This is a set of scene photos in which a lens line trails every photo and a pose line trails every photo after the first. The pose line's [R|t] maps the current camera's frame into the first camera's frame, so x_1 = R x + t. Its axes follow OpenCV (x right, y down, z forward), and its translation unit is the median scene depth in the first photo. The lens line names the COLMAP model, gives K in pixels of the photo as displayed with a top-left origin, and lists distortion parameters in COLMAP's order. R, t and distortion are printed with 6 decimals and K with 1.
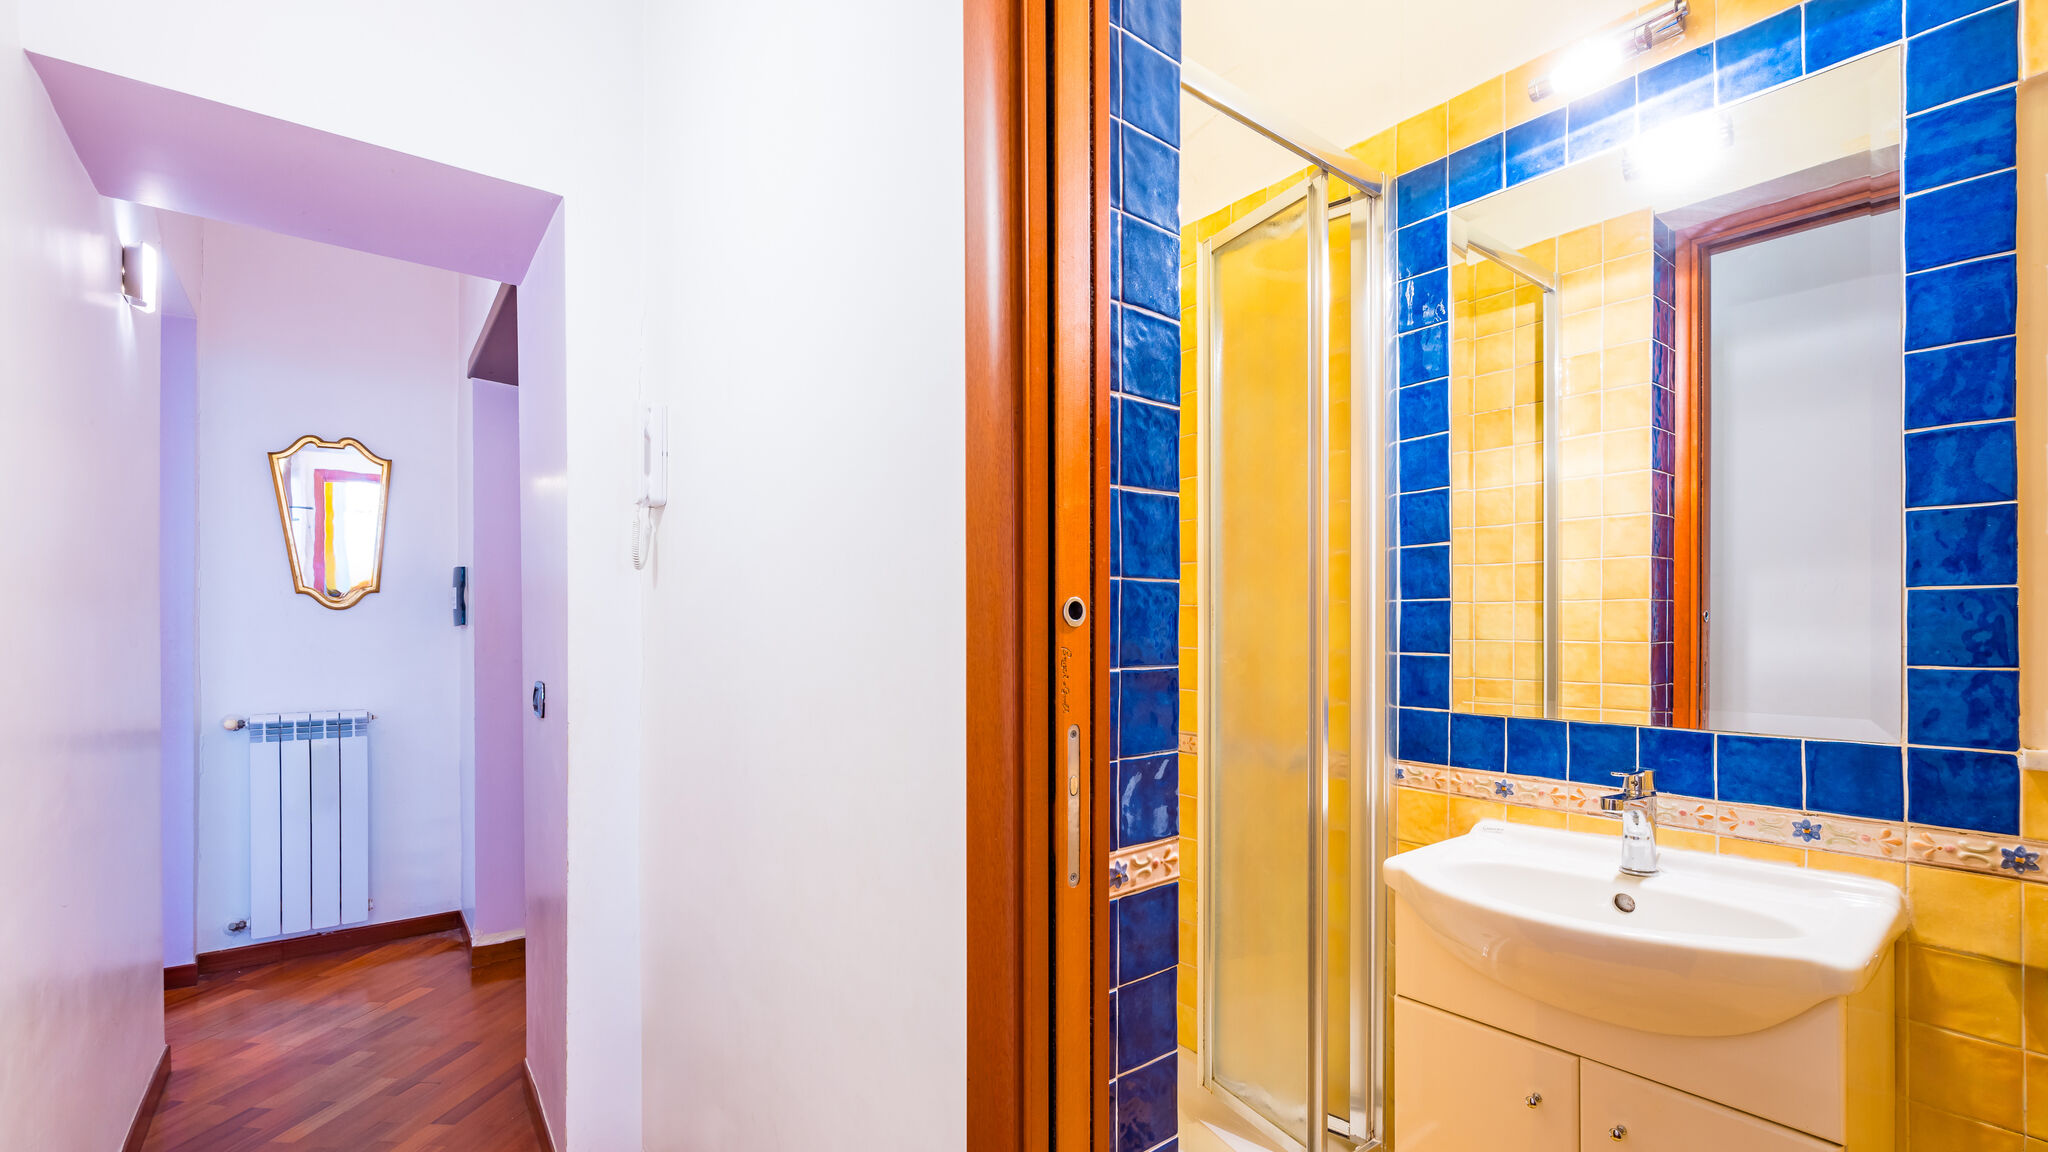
lens RADIAL K [[872.1, 0, 1057.8], [0, 872.1, 624.6], [0, 0, 1]] dist [-0.002197, 0.000074]
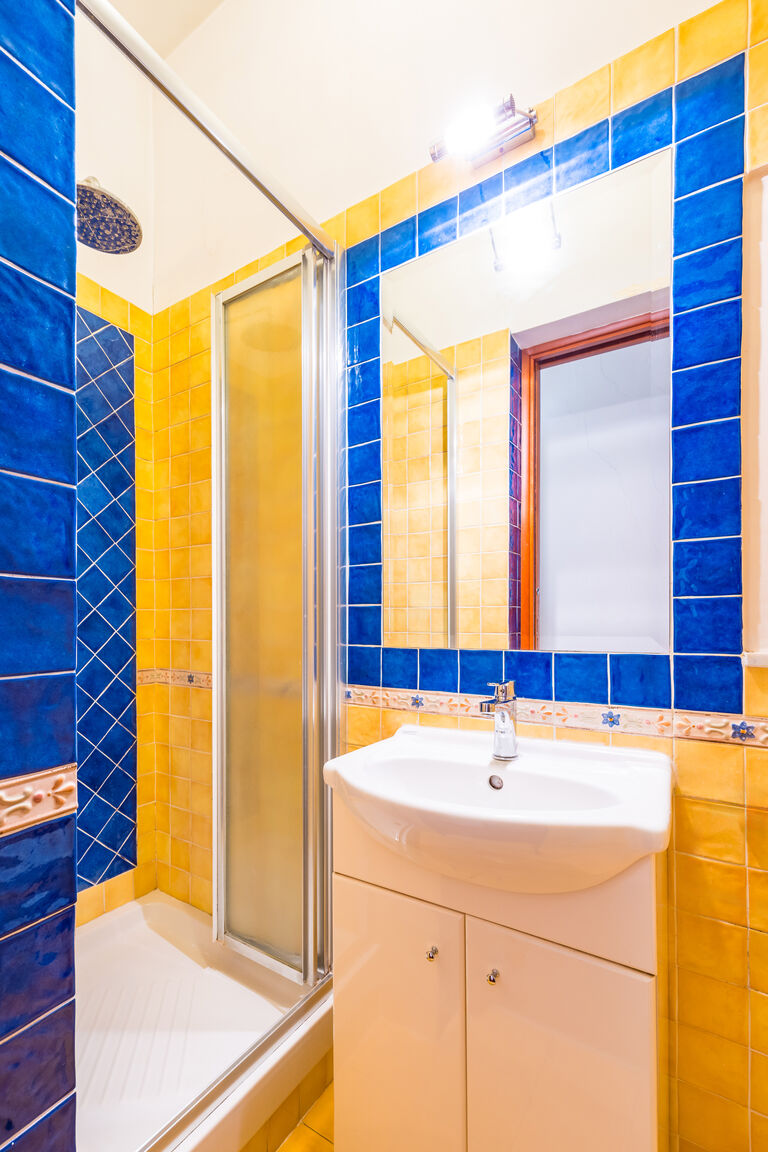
lens RADIAL K [[513.1, 0, 343.2], [0, 513.1, 621.5], [0, 0, 1]] dist [0.007731, 0.000024]
pose [[0.957045, -0.002473, 0.289929, 0.232873], [0.002069, 0.999996, 0.001699, 0.085161], [-0.289932, -0.001026, 0.957047, 0.367599]]
